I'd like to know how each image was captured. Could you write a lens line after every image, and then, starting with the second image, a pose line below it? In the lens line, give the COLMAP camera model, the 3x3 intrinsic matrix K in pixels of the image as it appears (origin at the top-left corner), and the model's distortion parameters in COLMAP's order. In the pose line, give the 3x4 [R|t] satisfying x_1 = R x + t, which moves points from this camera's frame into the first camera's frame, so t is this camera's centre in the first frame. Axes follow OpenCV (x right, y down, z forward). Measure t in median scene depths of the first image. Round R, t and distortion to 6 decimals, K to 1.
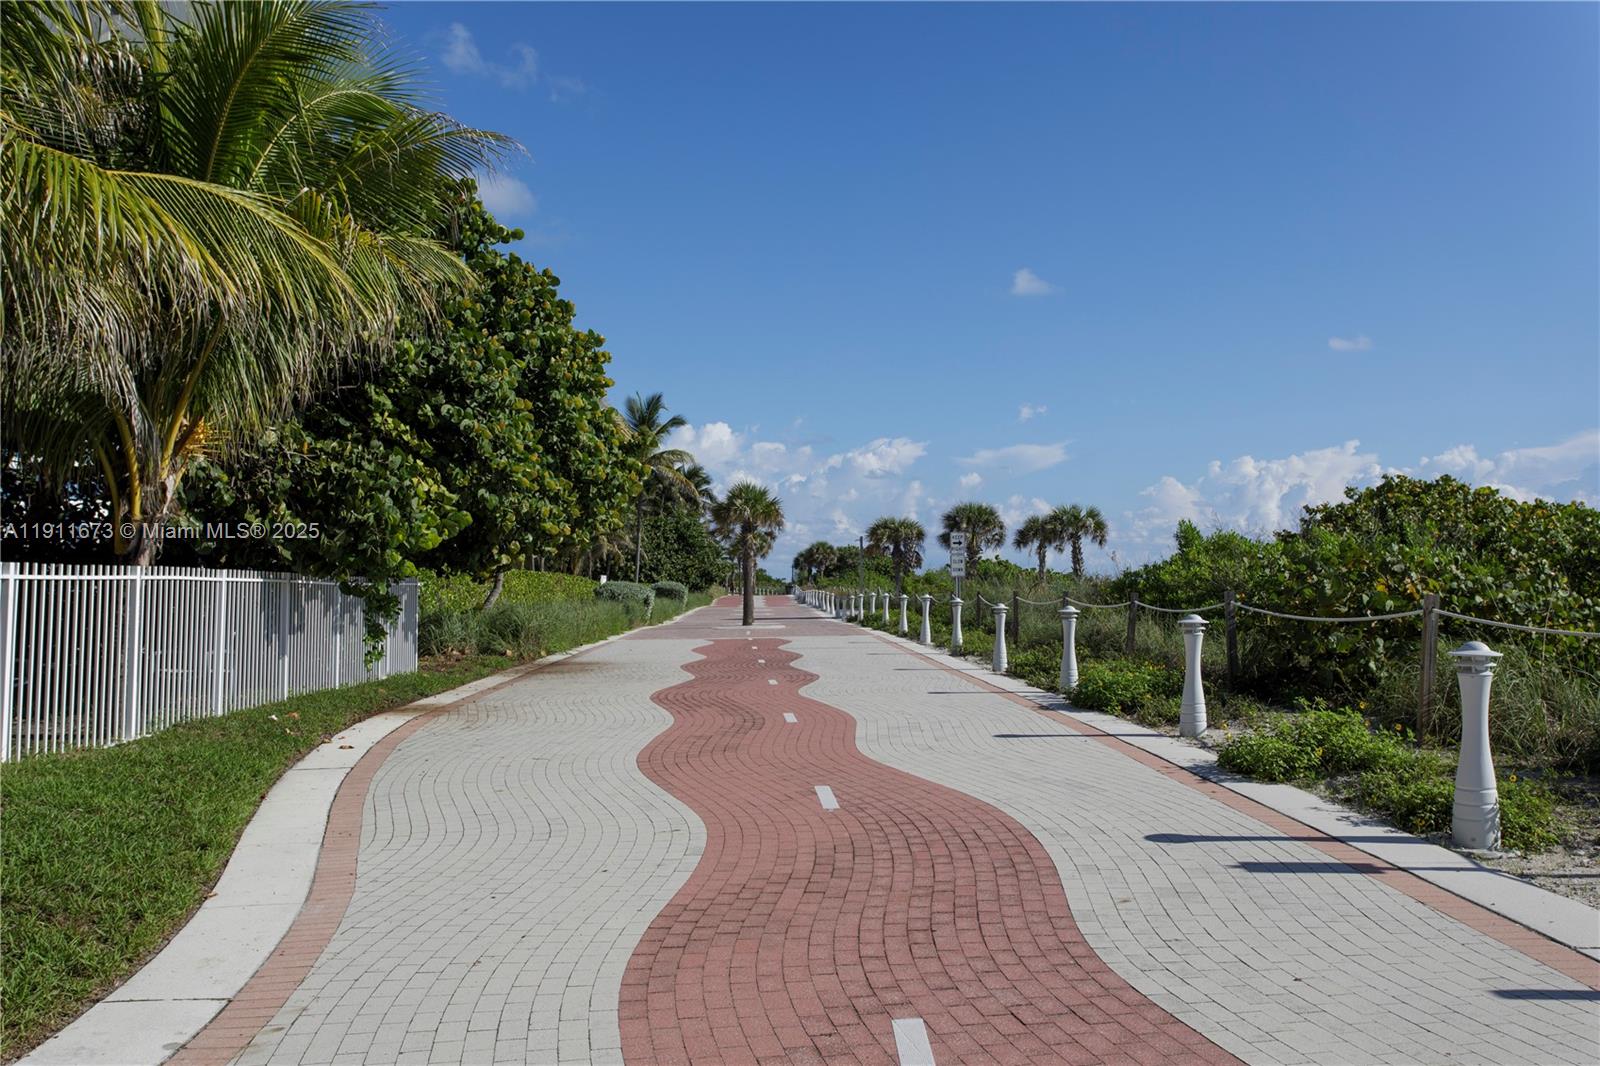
lens RADIAL K [[1413.2, 0, 800.0], [0, 1413.2, 533.0], [0, 0, 1]] dist [-0.001923, -0.001202]
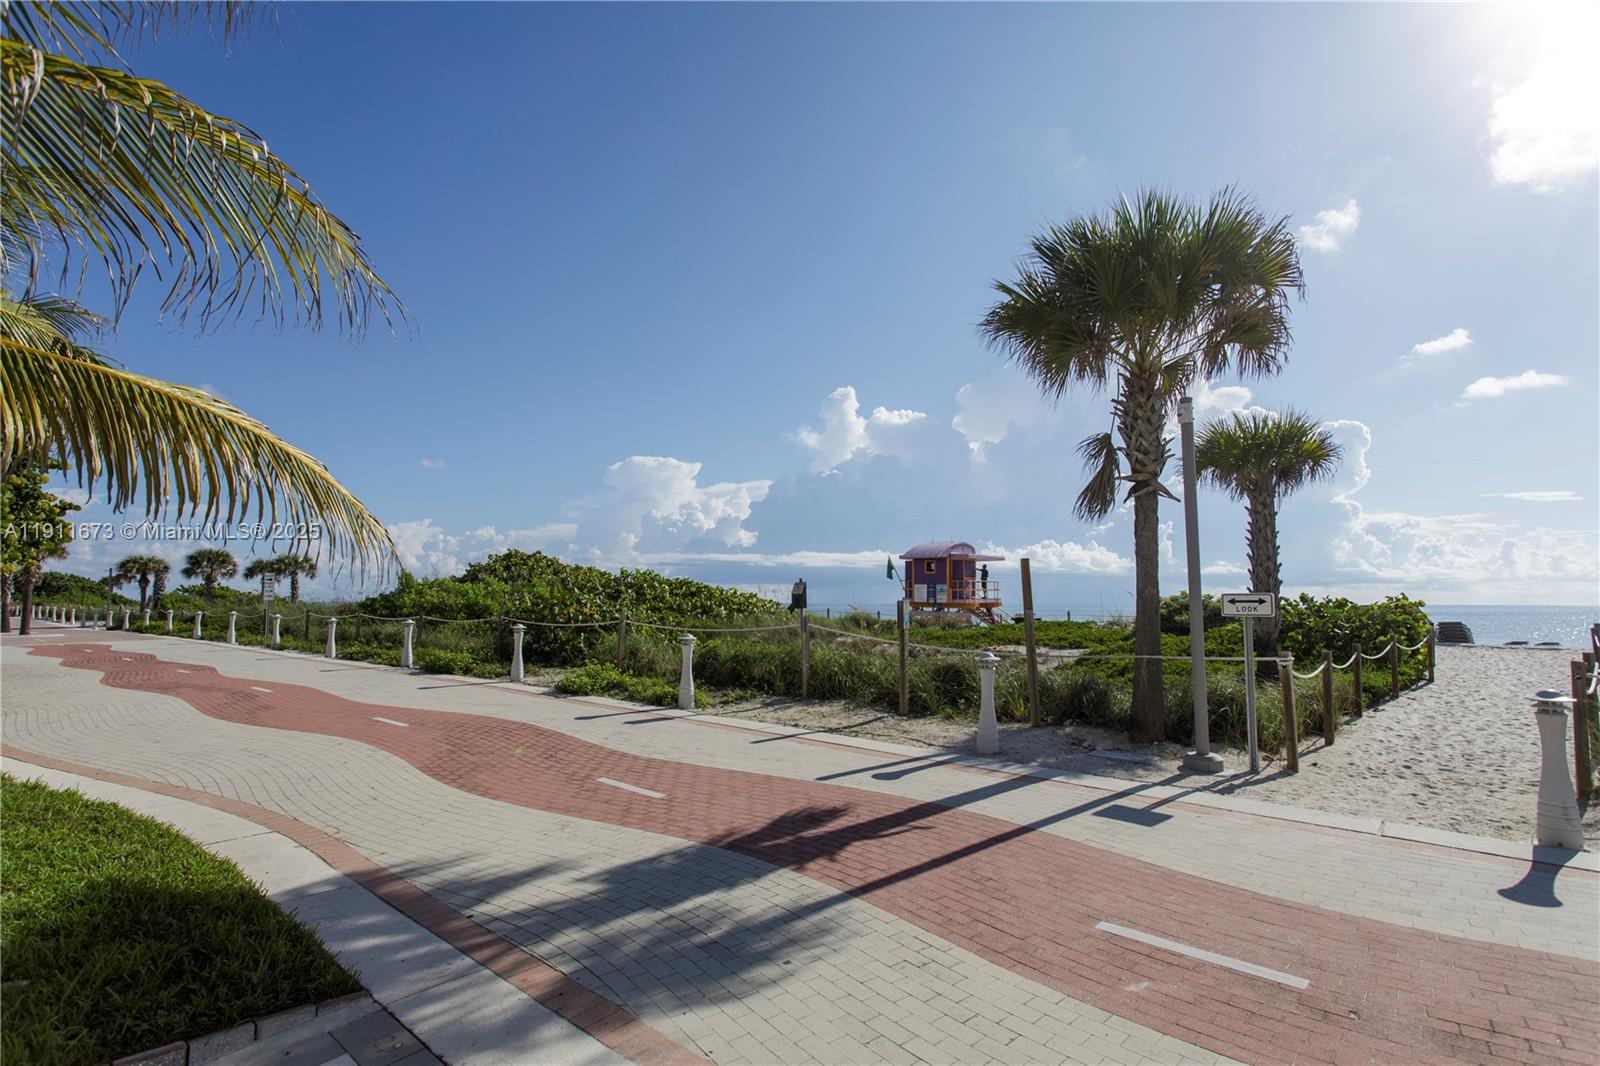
lens RADIAL K [[821.3, 0, 805.6], [0, 821.3, 560.3], [0, 0, 1]] dist [-0.001079, 0.000355]
pose [[0.671224, 0.042186, 0.740053, -0.100654], [-0.032497, 0.999094, -0.027478, -0.005226], [-0.740542, -0.005606, 0.671987, -0.042831]]
